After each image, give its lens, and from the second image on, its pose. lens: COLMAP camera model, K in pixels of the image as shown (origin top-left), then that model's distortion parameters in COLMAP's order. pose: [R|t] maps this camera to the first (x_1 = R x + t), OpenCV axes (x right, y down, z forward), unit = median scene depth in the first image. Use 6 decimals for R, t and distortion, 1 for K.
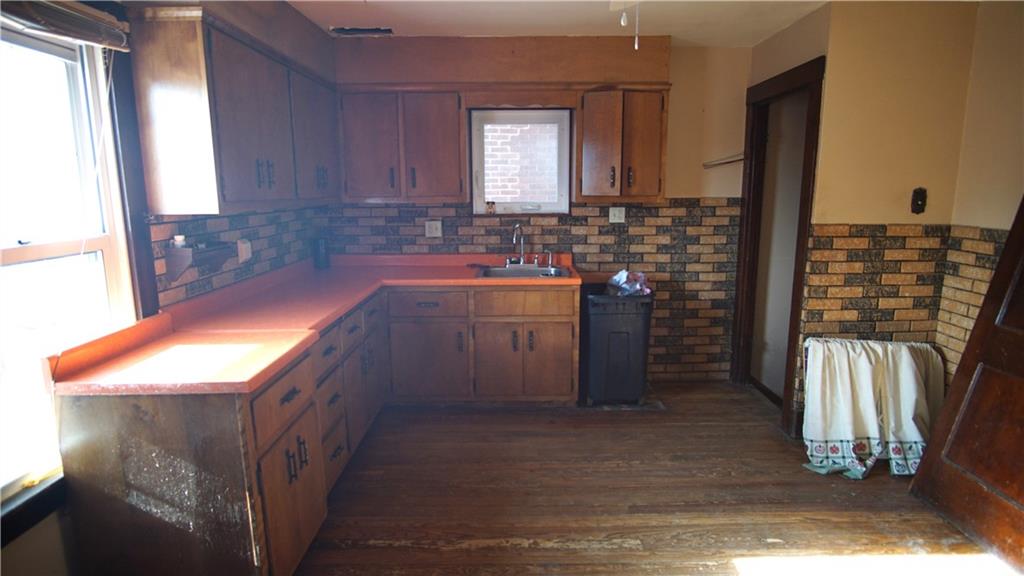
lens RADIAL K [[553.1, 0, 510.8], [0, 553.1, 287.4], [0, 0, 1]] dist [-0.000351, 0.000097]
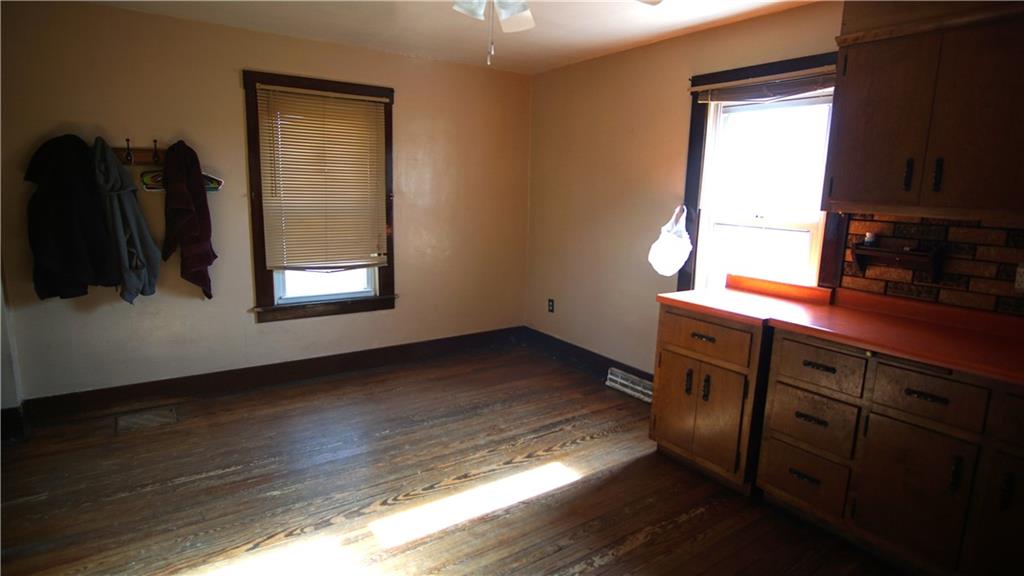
lens RADIAL K [[553.1, 0, 511.9], [0, 553.1, 285.3], [0, 0, 1]] dist [-0.000351, 0.000097]
pose [[-0.834341, 0.080369, -0.545358, 0.628059], [-0.121032, 0.938467, 0.323468, -0.266634], [0.537798, 0.335888, -0.773274, 1.496803]]
